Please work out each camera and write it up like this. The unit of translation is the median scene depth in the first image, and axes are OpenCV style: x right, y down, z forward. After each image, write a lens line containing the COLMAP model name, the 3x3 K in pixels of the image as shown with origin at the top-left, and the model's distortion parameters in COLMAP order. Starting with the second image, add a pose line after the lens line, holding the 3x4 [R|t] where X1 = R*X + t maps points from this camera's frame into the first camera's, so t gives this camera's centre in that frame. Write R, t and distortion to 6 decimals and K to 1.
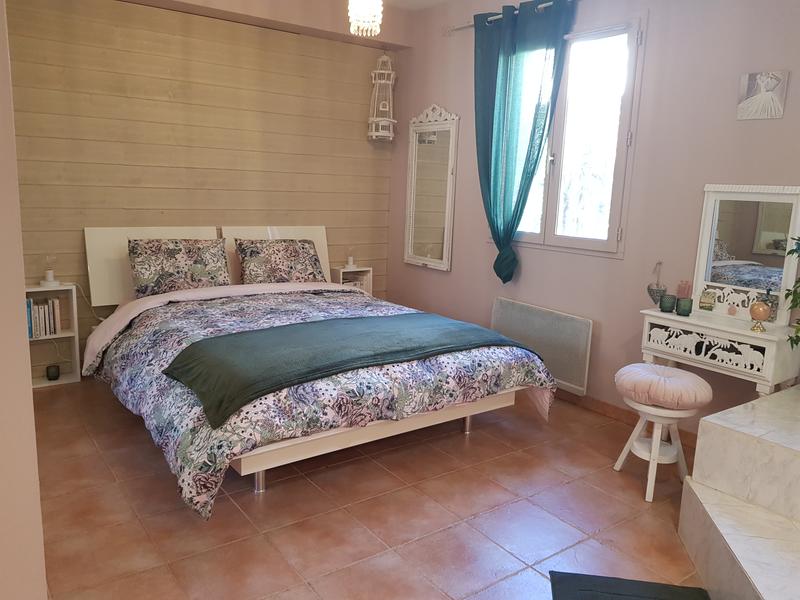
lens RADIAL K [[613.1, 0, 400.0], [0, 613.1, 294.8], [0, 0, 1]] dist [-0.000461, -0.005406]
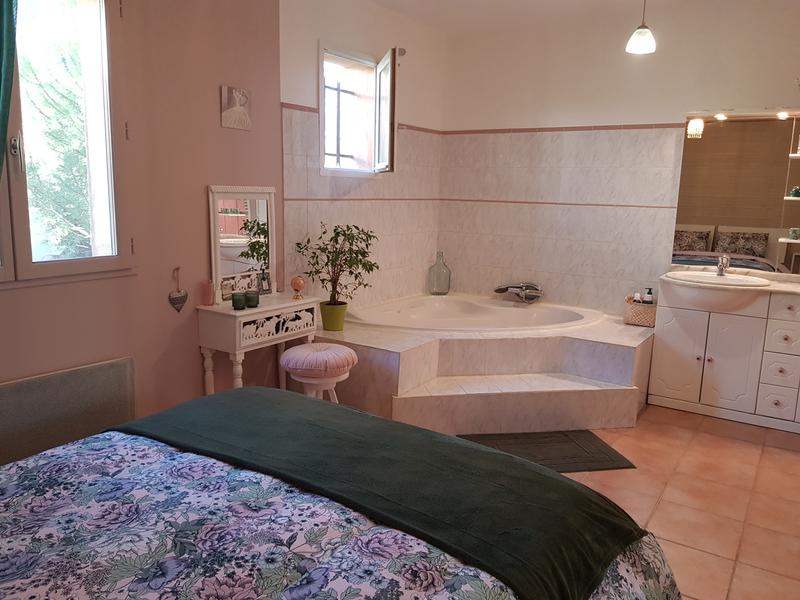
lens RADIAL K [[613.1, 0, 399.8], [0, 613.1, 305.6], [0, 0, 1]] dist [-0.000461, -0.005406]
pose [[-0.343710, -0.211870, 0.914863, -0.635229], [0.131209, 0.953825, 0.270188, -0.231578], [-0.929864, 0.212904, -0.300040, 1.093286]]
